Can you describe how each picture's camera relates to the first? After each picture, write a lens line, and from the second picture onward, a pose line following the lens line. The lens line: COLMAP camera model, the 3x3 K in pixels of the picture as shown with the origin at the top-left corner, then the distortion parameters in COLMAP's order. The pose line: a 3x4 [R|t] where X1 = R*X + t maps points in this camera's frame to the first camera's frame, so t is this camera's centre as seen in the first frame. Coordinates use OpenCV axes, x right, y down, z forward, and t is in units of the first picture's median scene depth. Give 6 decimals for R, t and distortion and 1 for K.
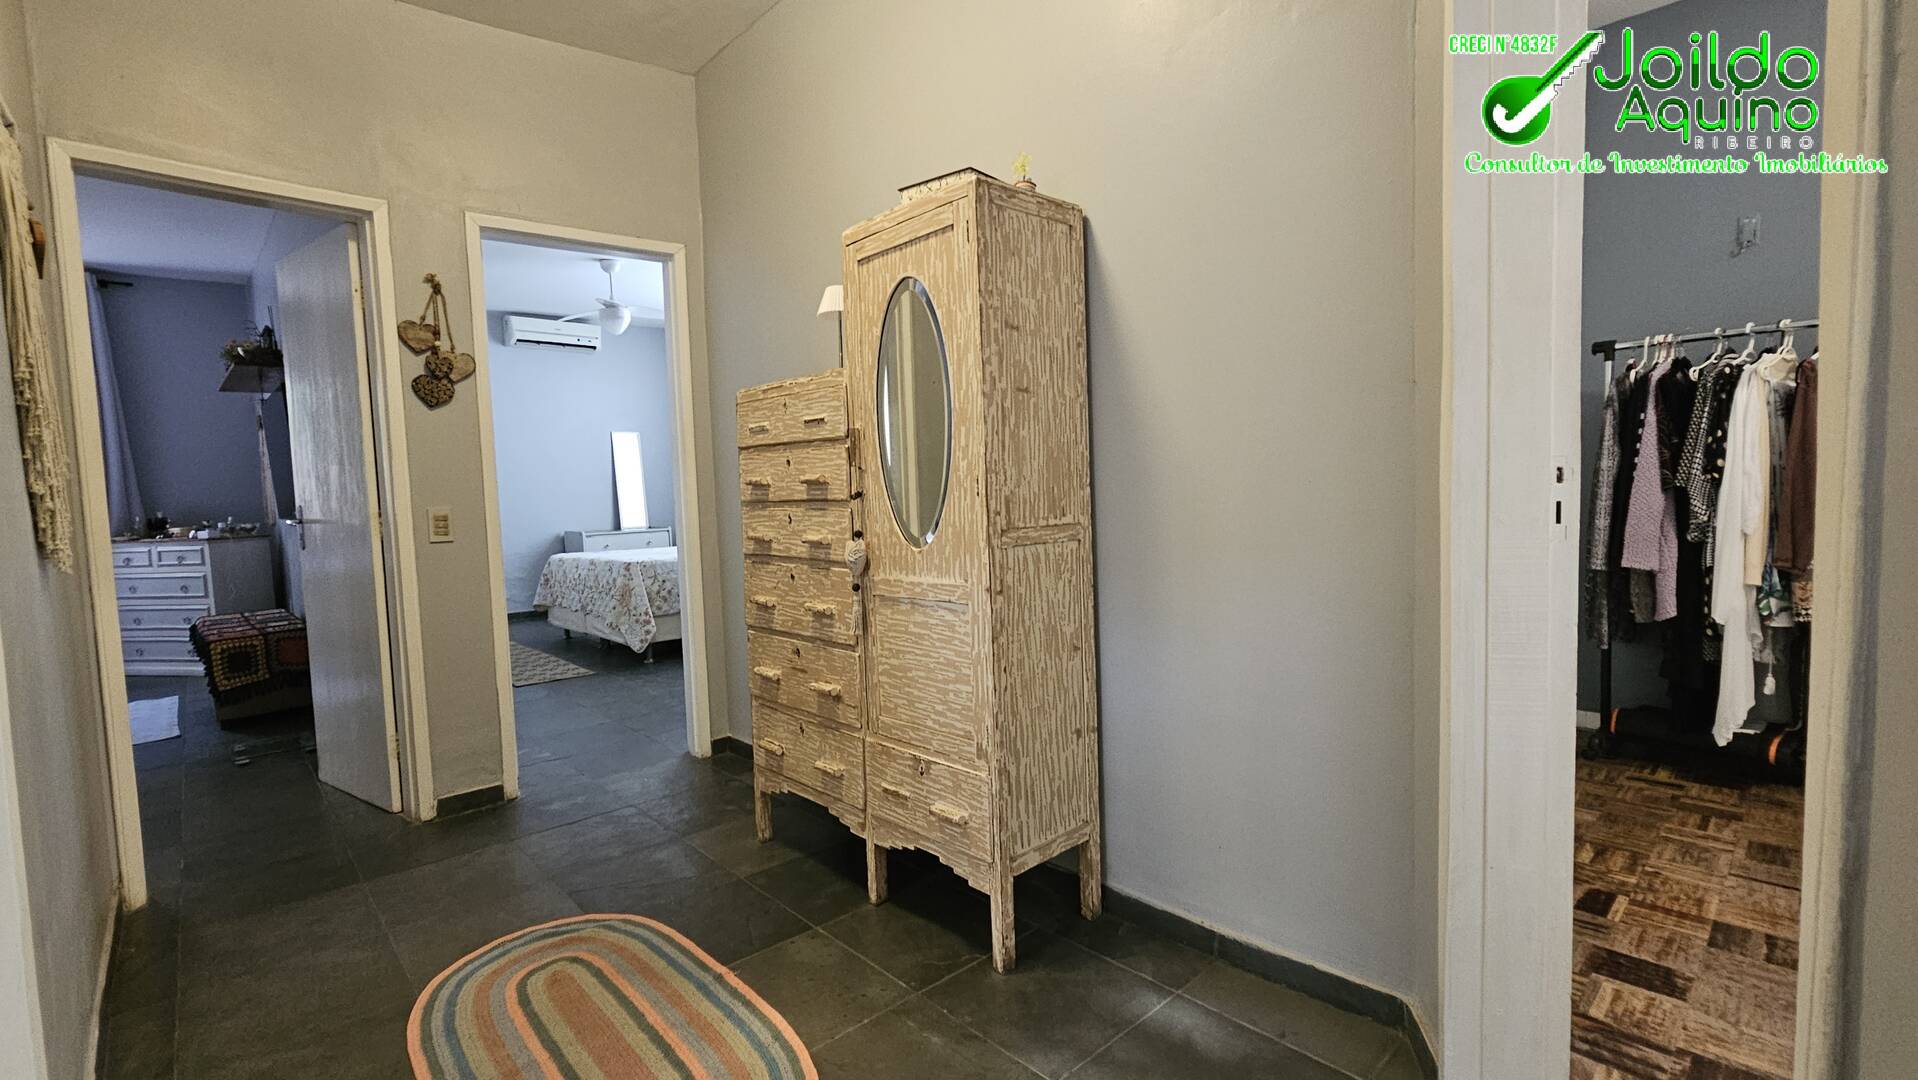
lens RADIAL K [[842.0, 0, 961.7], [0, 842.0, 542.6], [0, 0, 1]] dist [-0.002006, -0.000322]
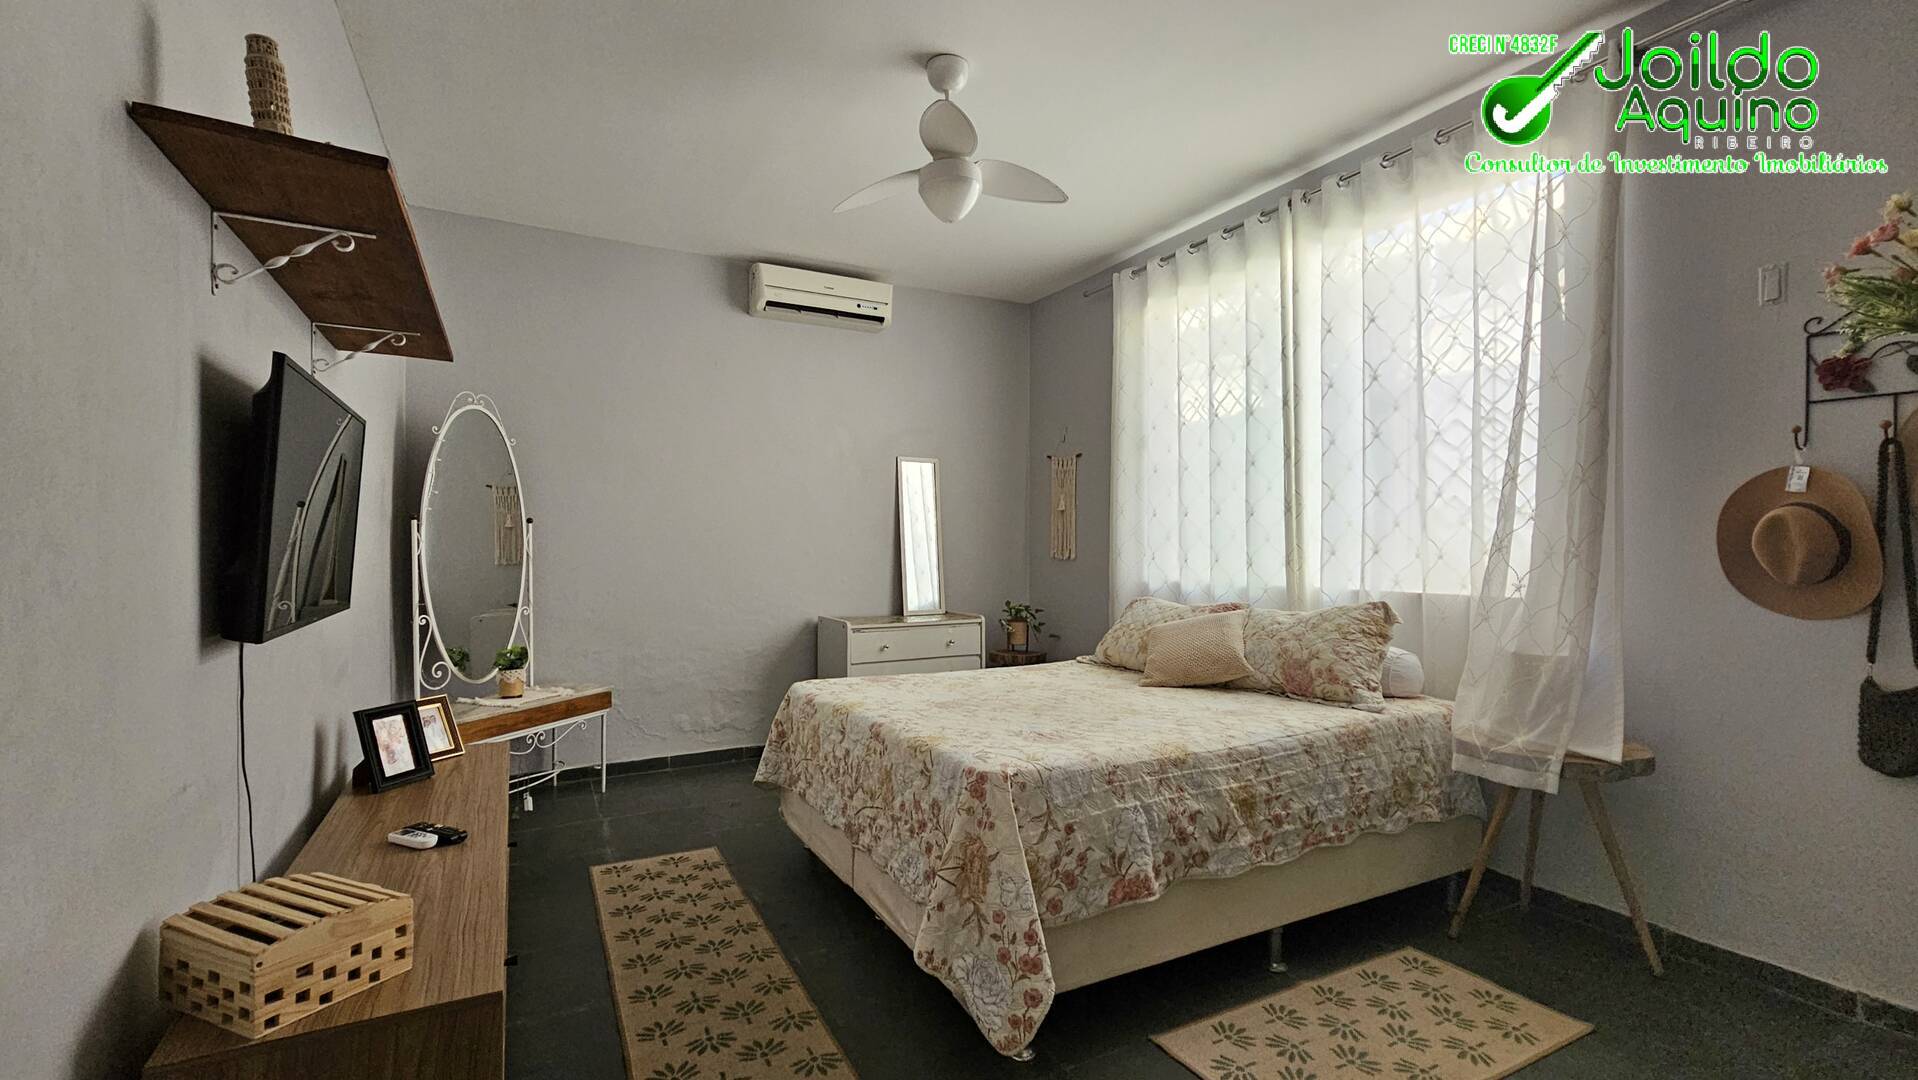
lens RADIAL K [[842.0, 0, 961.7], [0, 842.0, 542.6], [0, 0, 1]] dist [-0.002006, -0.000322]
pose [[0.964227, 0.039315, -0.262146, -0.247318], [-0.057017, 0.996553, -0.060265, -0.041581], [0.258873, 0.073056, 0.963145, 0.506765]]
